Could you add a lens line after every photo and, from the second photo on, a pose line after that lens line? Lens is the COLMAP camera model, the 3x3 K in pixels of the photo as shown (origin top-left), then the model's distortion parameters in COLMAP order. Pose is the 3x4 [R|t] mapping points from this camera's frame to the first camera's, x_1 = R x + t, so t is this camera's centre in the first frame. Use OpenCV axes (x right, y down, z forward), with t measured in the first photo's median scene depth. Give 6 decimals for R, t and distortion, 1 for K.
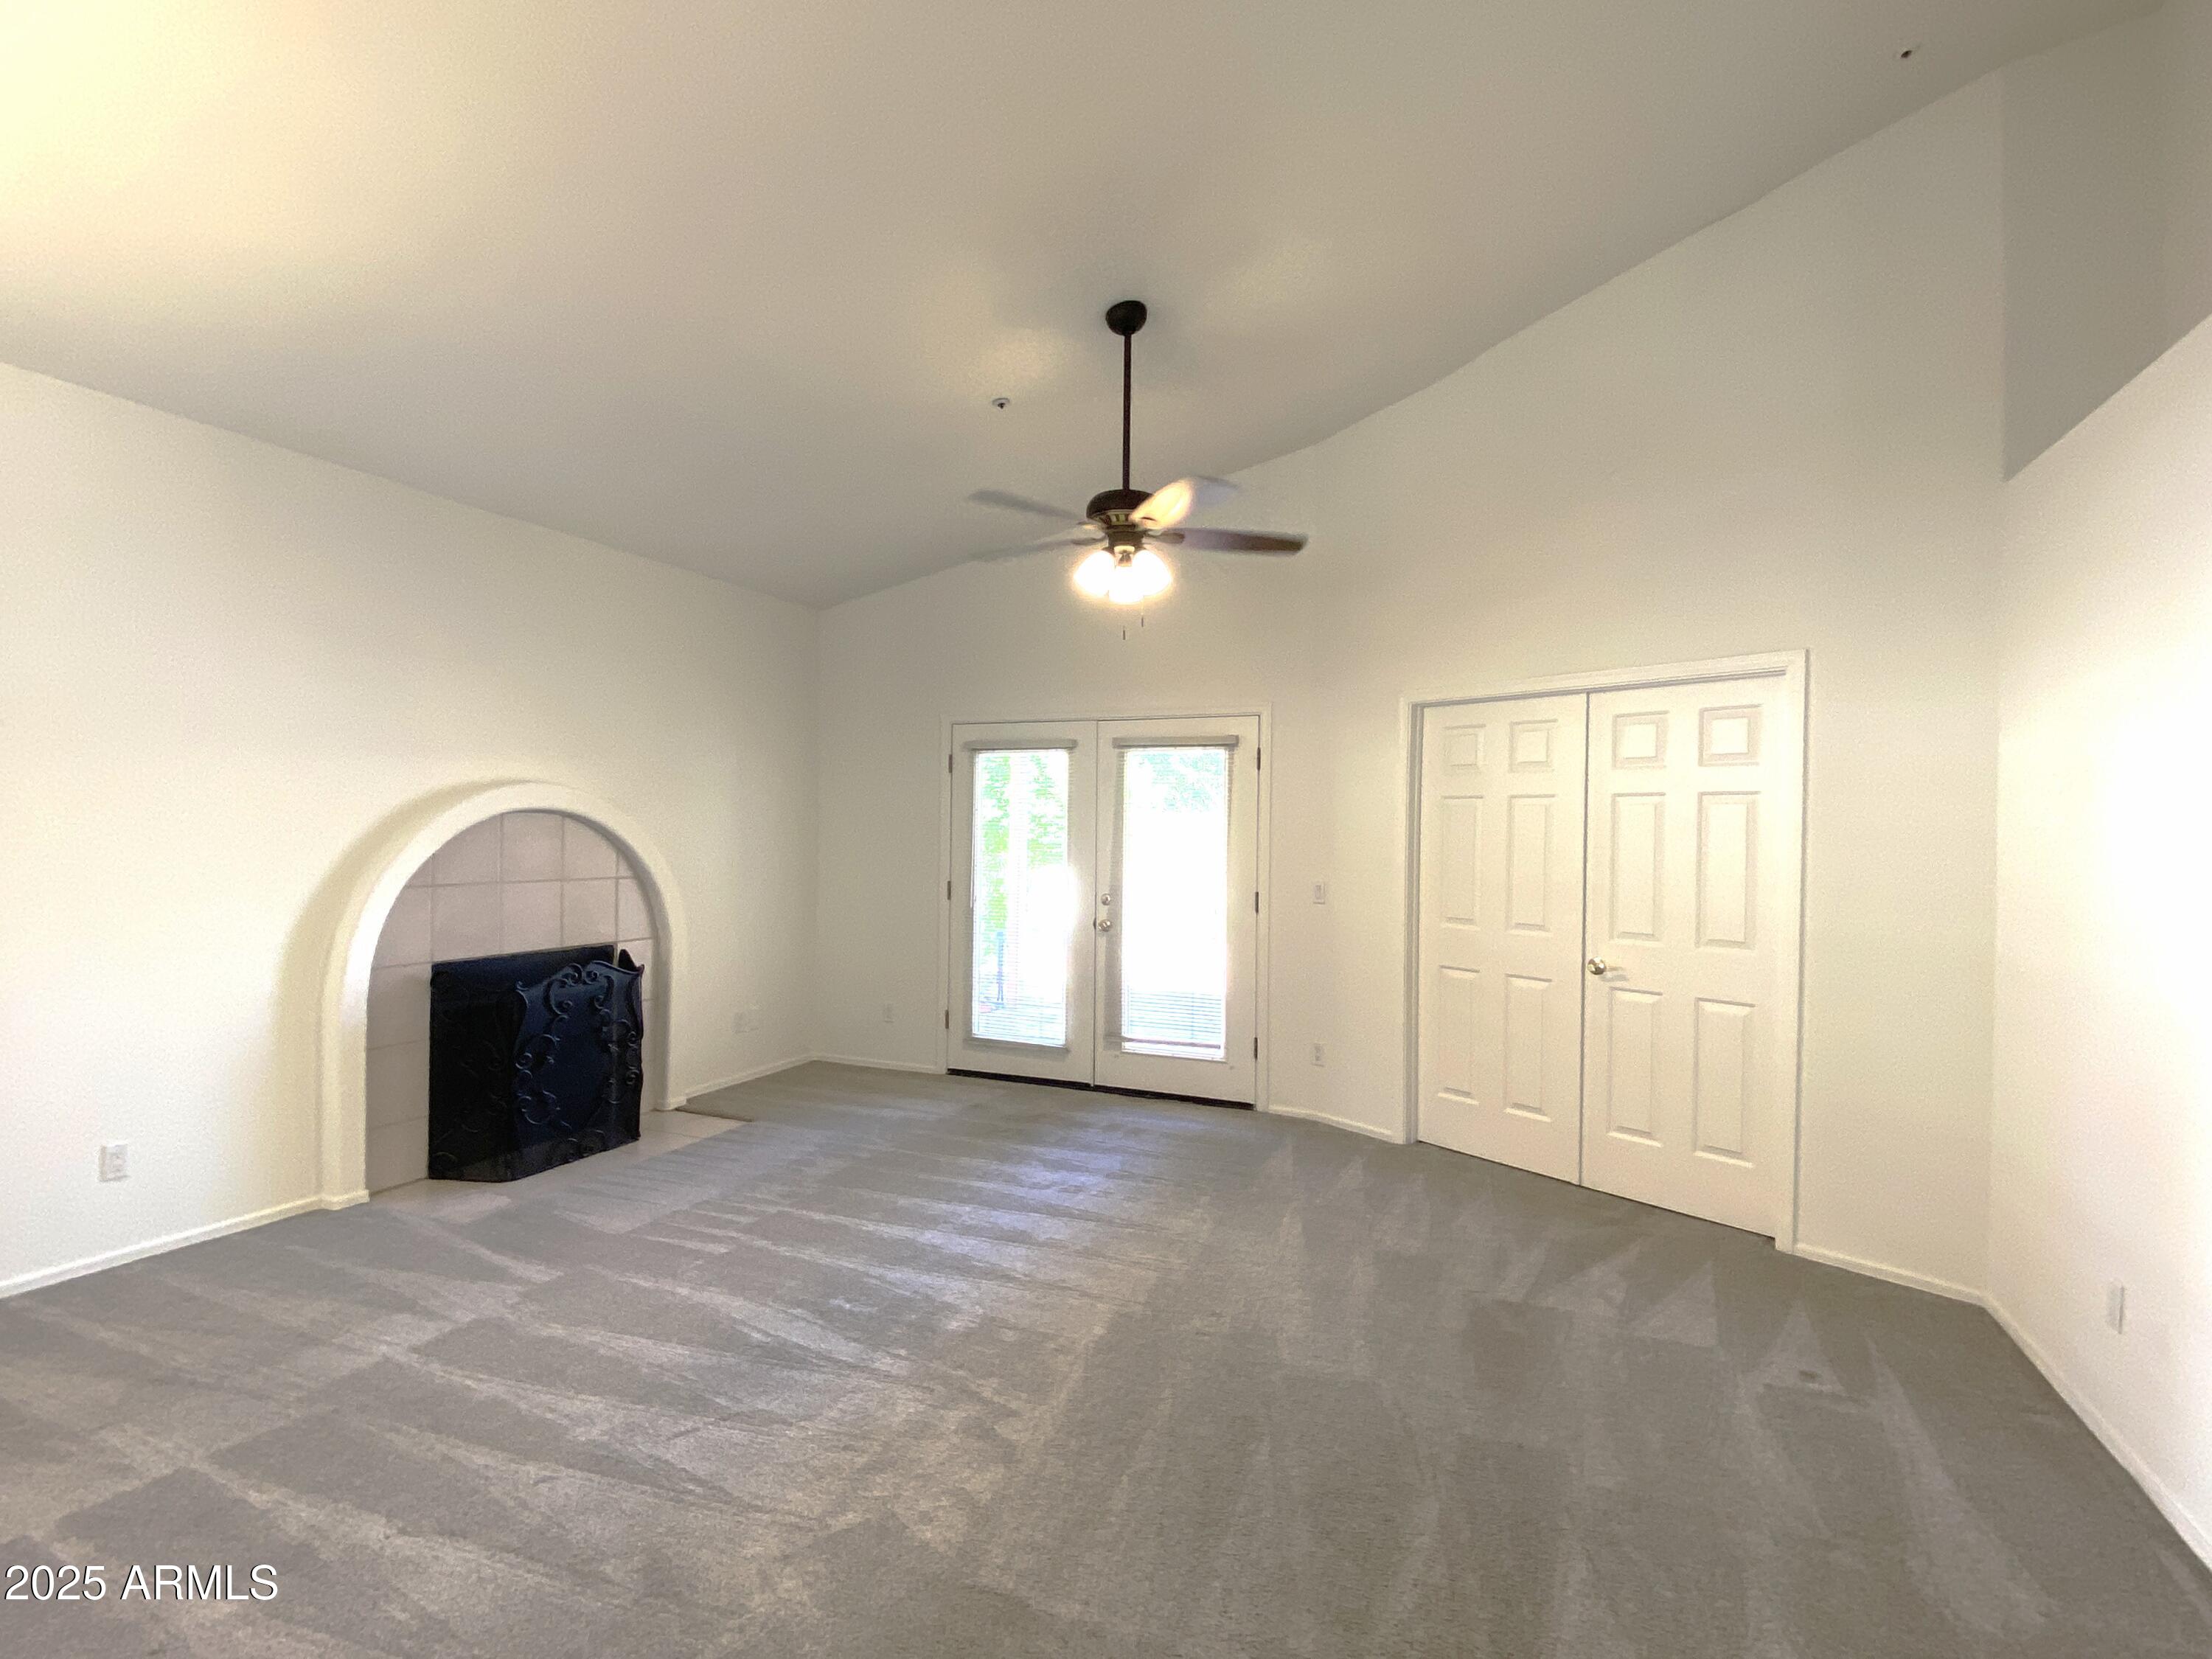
lens RADIAL K [[998.4, 0, 1026.8], [0, 998.4, 832.1], [0, 0, 1]] dist [0.000472, -0.018009]
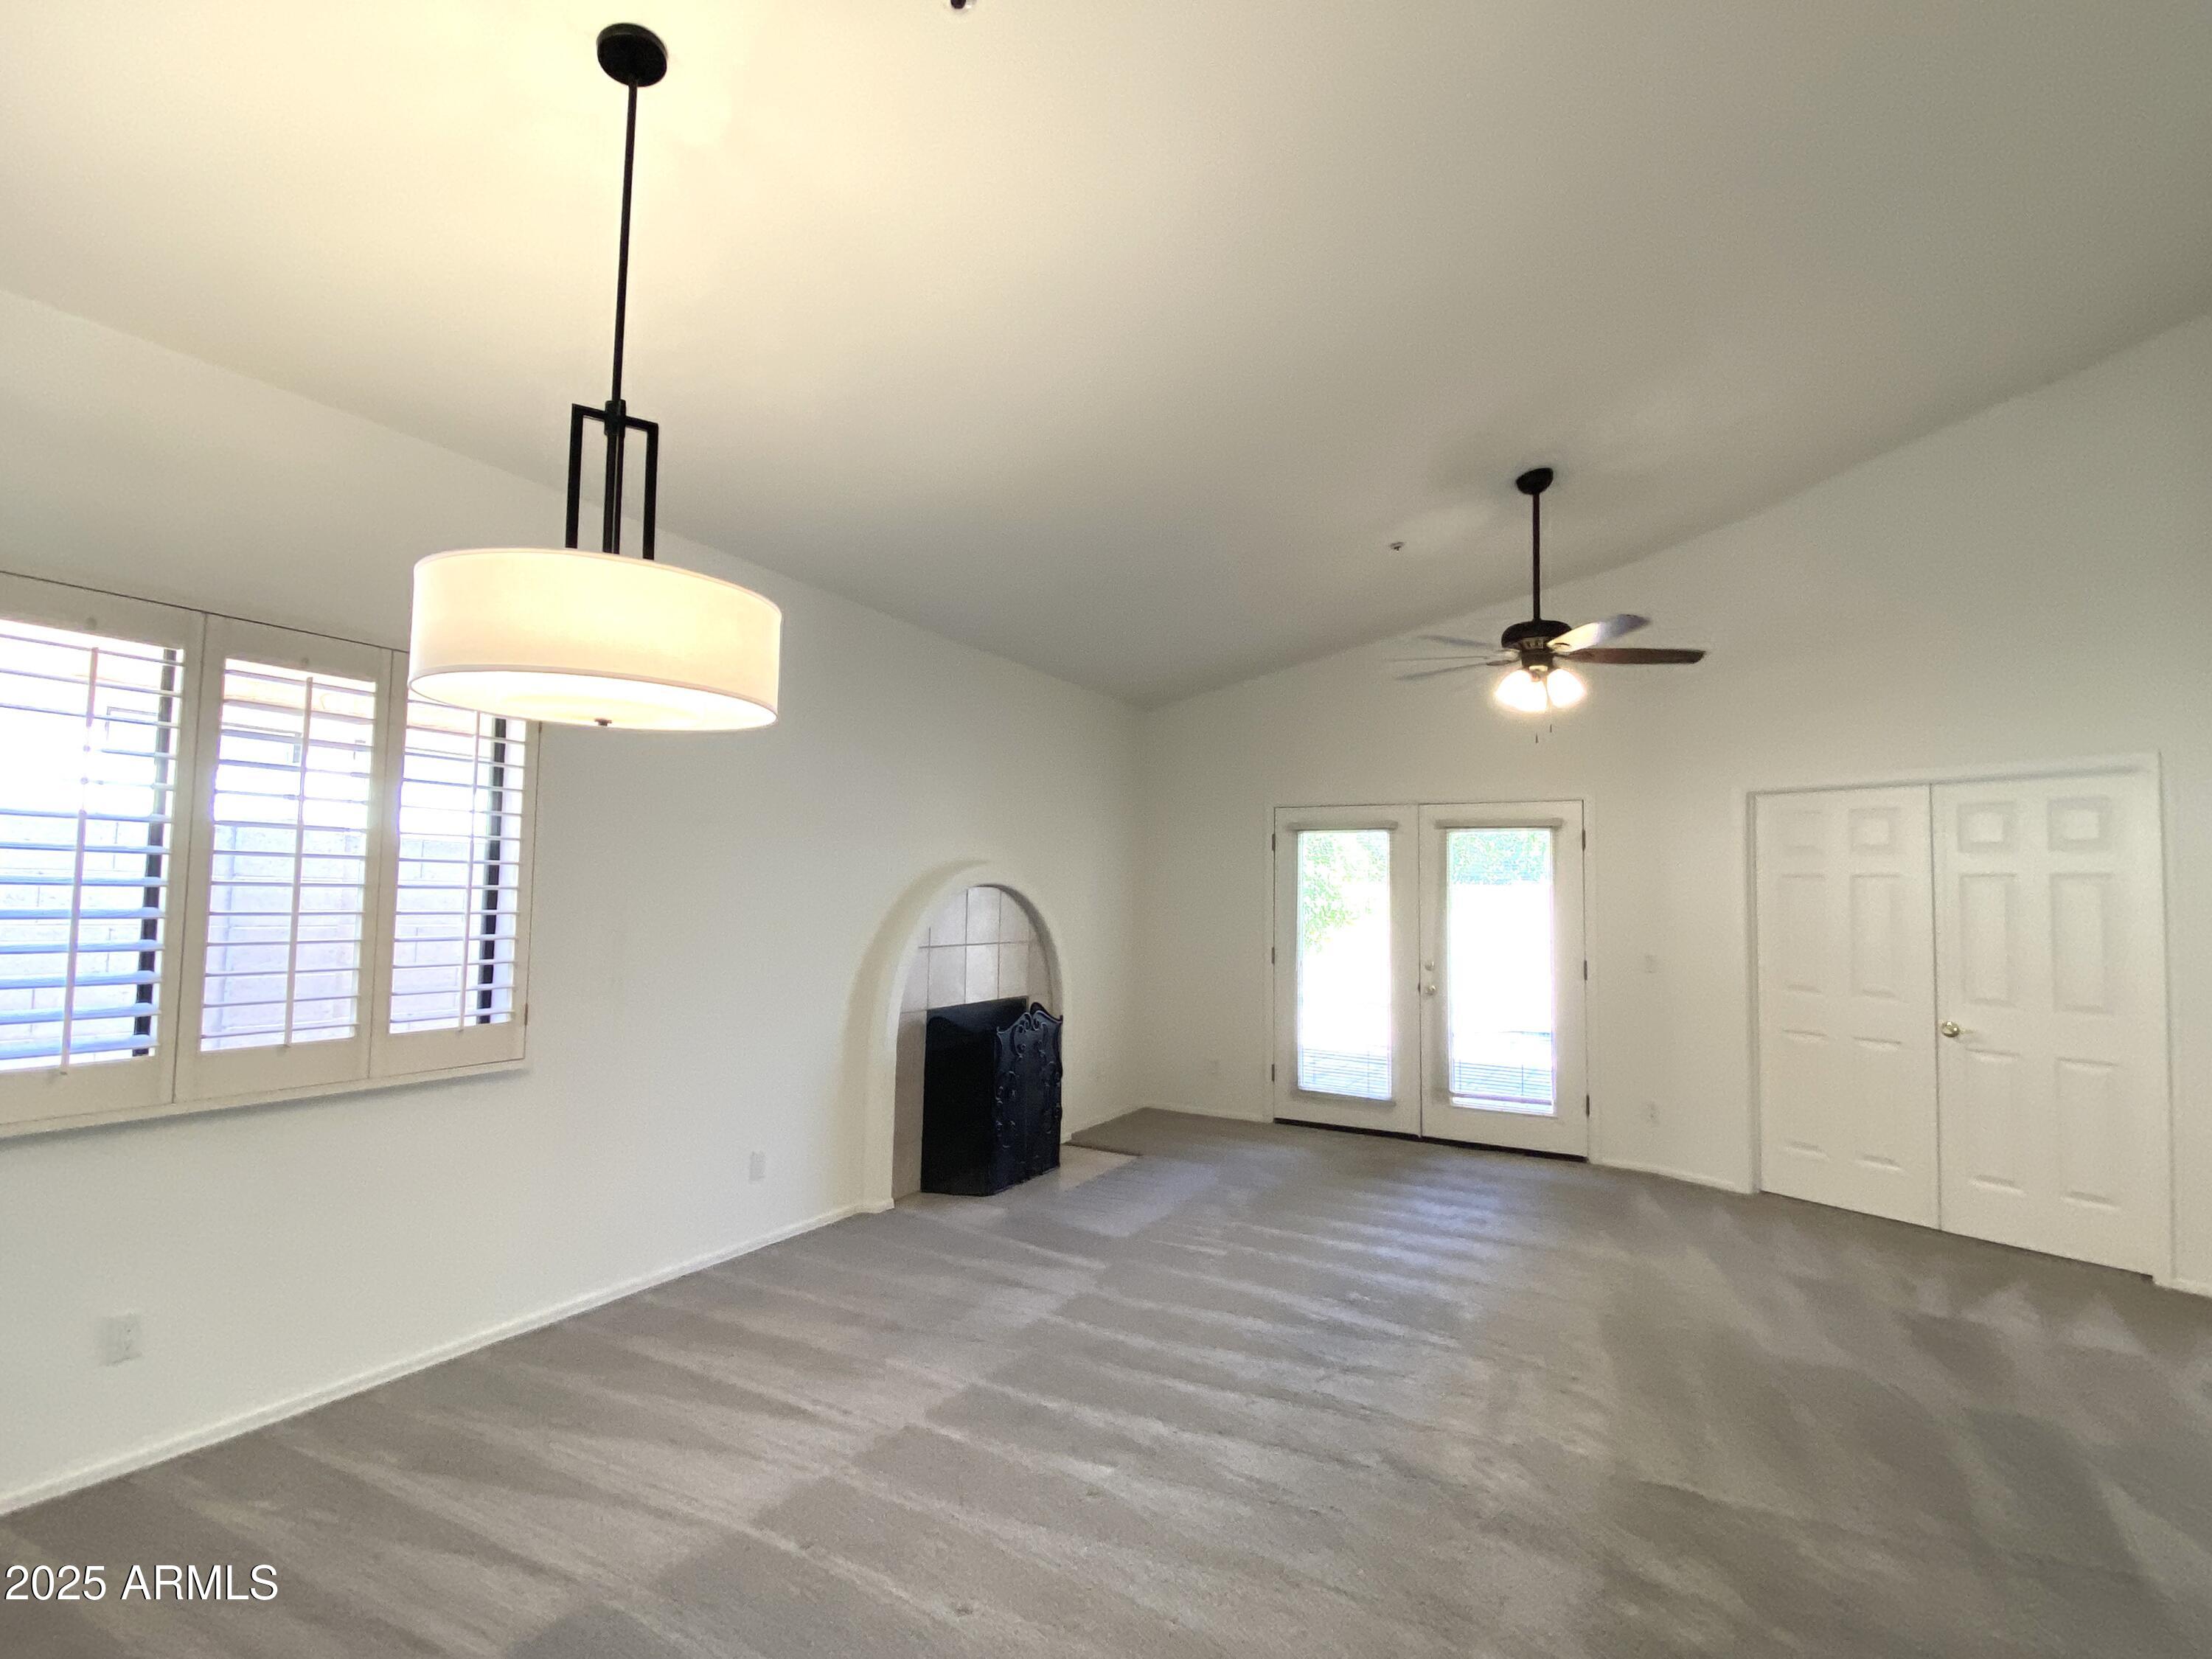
lens RADIAL K [[998.4, 0, 1026.8], [0, 998.4, 832.1], [0, 0, 1]] dist [0.000472, -0.018009]
pose [[0.995216, 0.001768, -0.097686, -0.347016], [-0.008433, 0.997659, -0.067861, -0.002137], [0.097338, 0.068361, 0.992901, -0.203298]]
